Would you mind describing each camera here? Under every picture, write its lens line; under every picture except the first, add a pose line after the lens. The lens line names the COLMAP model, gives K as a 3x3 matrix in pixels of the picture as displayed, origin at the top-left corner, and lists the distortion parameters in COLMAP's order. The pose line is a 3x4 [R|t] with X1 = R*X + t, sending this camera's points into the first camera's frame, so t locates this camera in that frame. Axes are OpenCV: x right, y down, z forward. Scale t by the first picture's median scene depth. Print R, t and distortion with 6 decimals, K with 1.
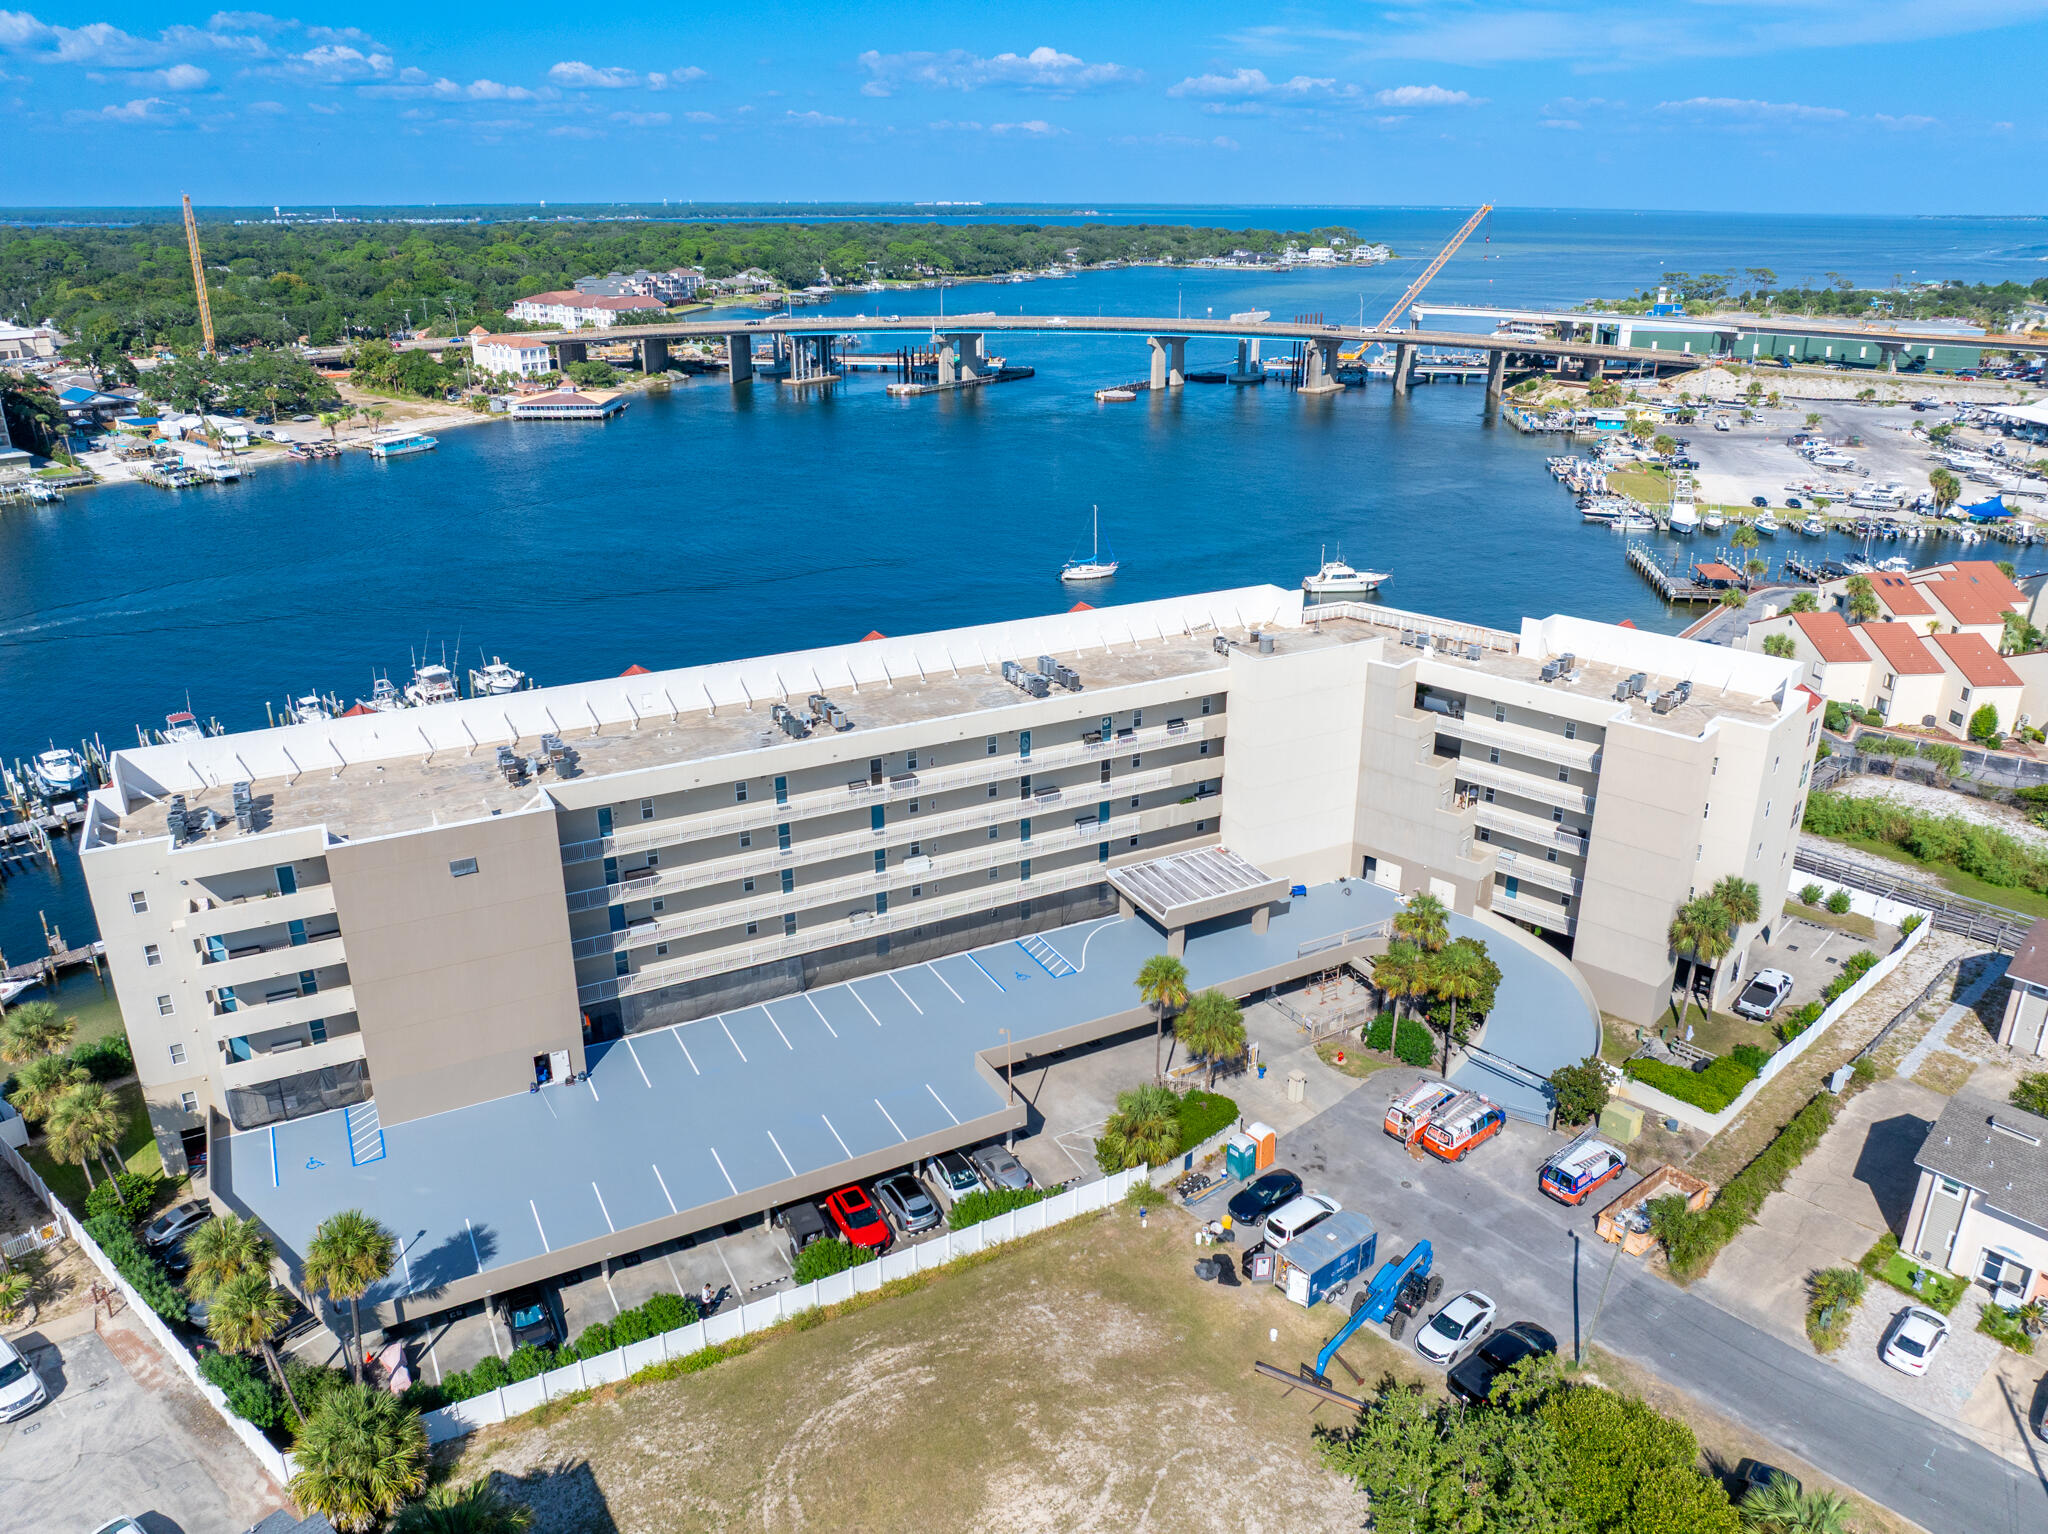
lens RADIAL K [[1432.9, 0, 1017.3], [0, 1432.9, 763.8], [0, 0, 1]] dist [-0.047097, 0.012765]
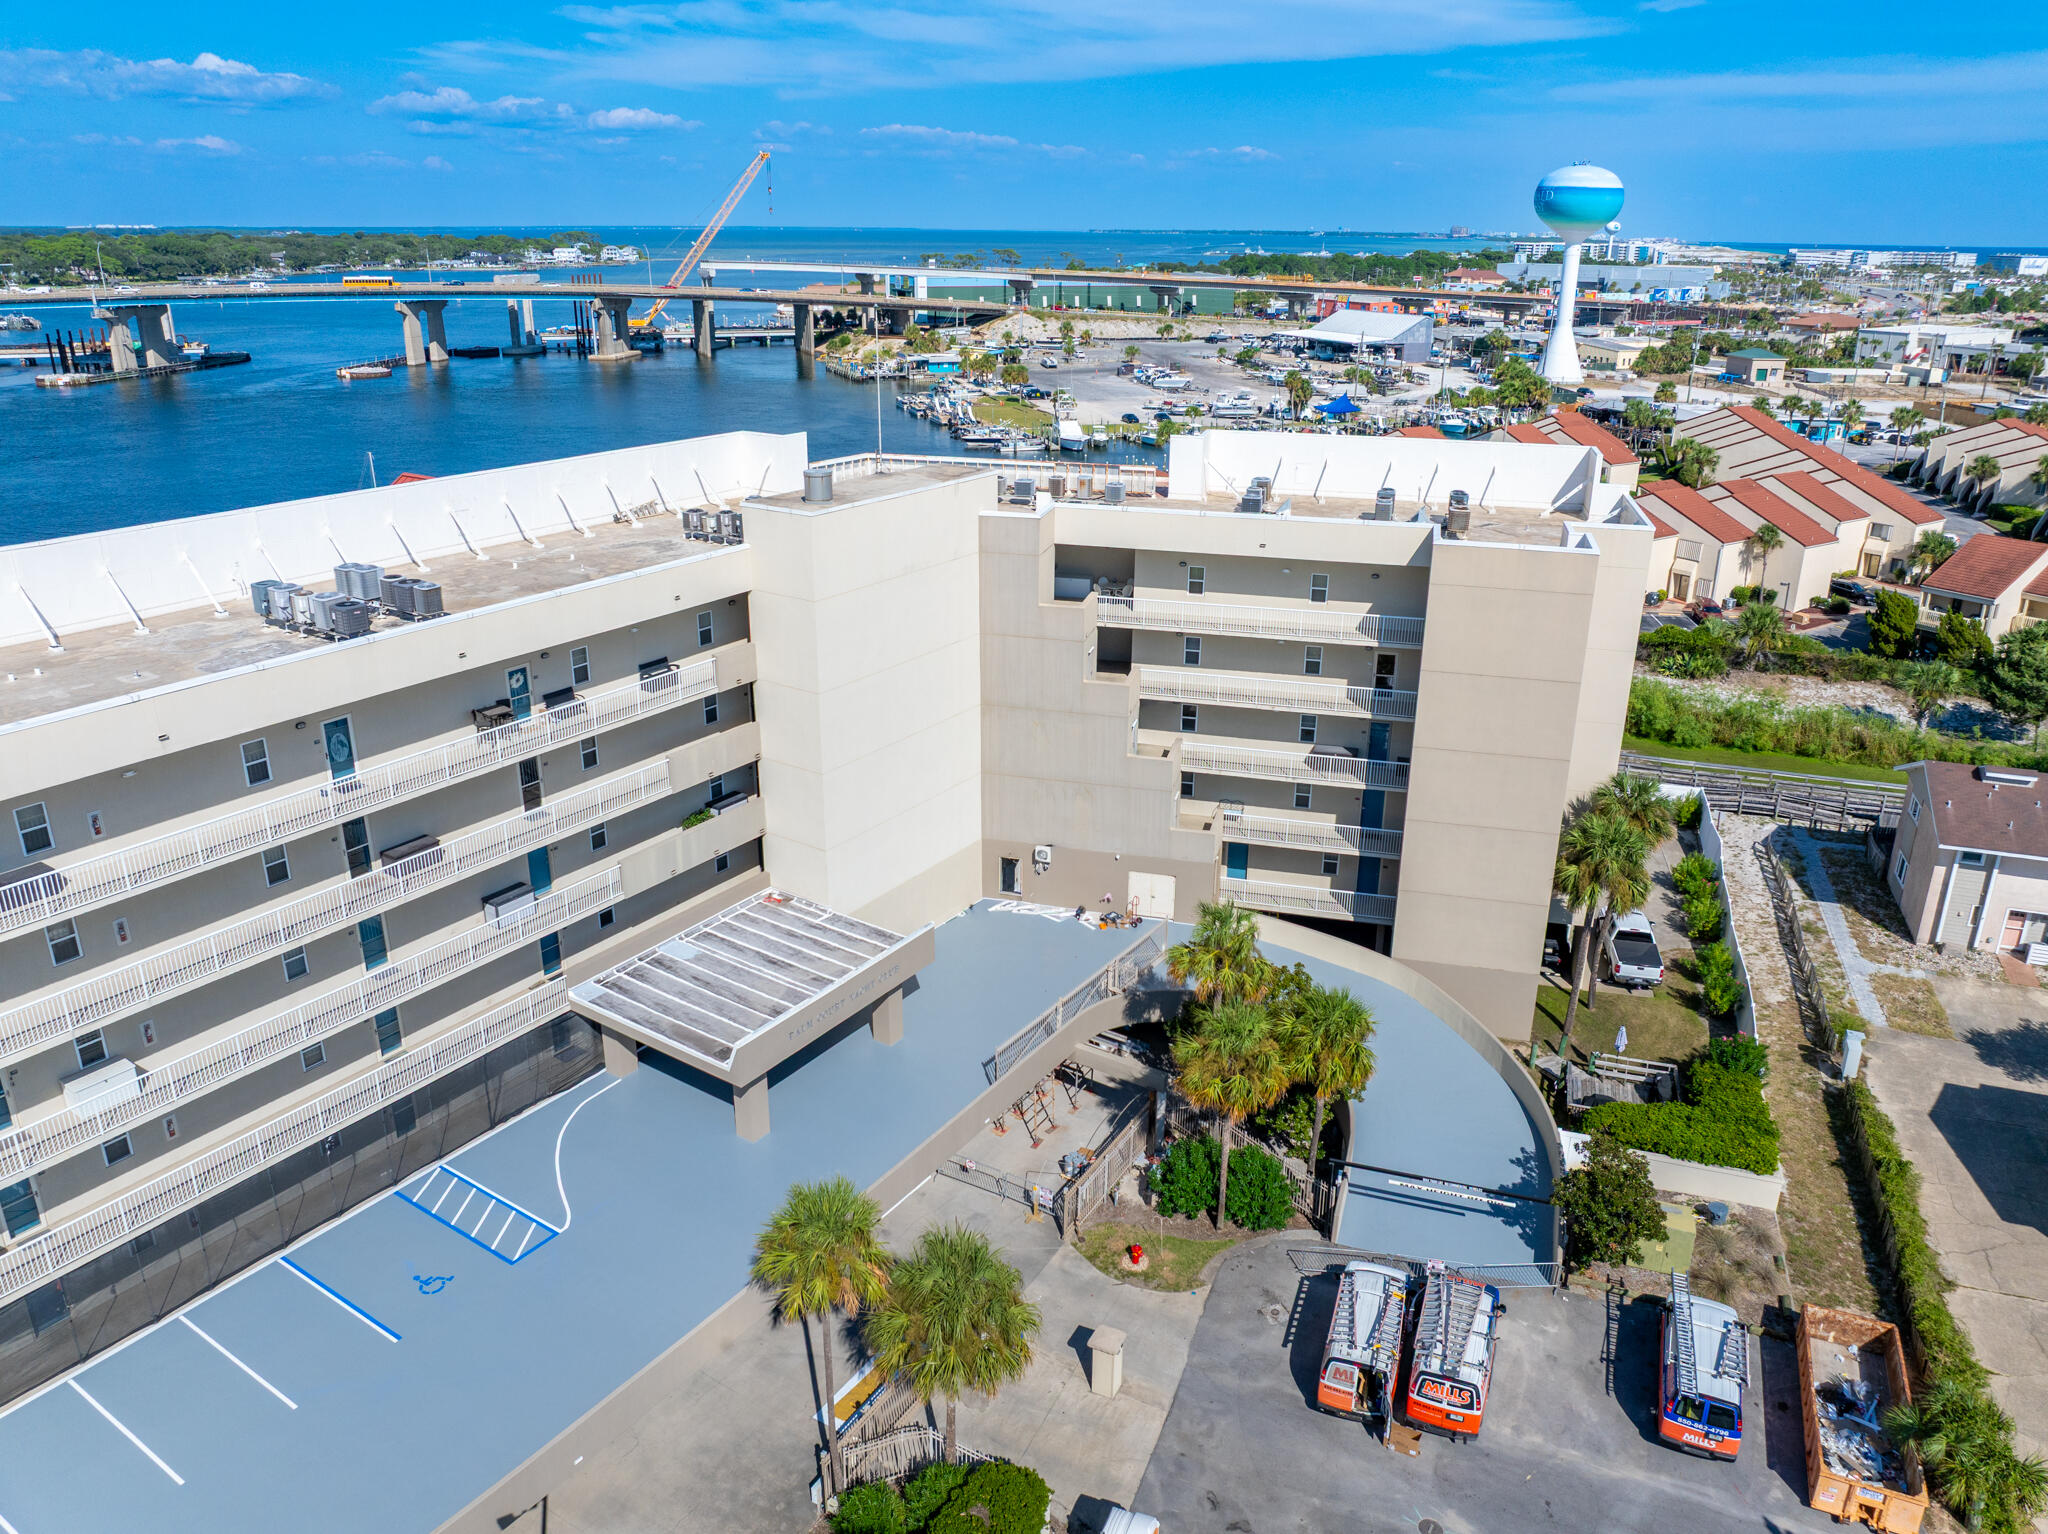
lens RADIAL K [[1432.9, 0, 1017.3], [0, 1432.9, 763.8], [0, 0, 1]] dist [-0.047097, 0.012765]
pose [[0.878698, -0.159583, 0.449915, -0.002410], [0.167275, 0.985644, 0.022911, 0.004445], [-0.447113, 0.055128, 0.892777, 0.155968]]
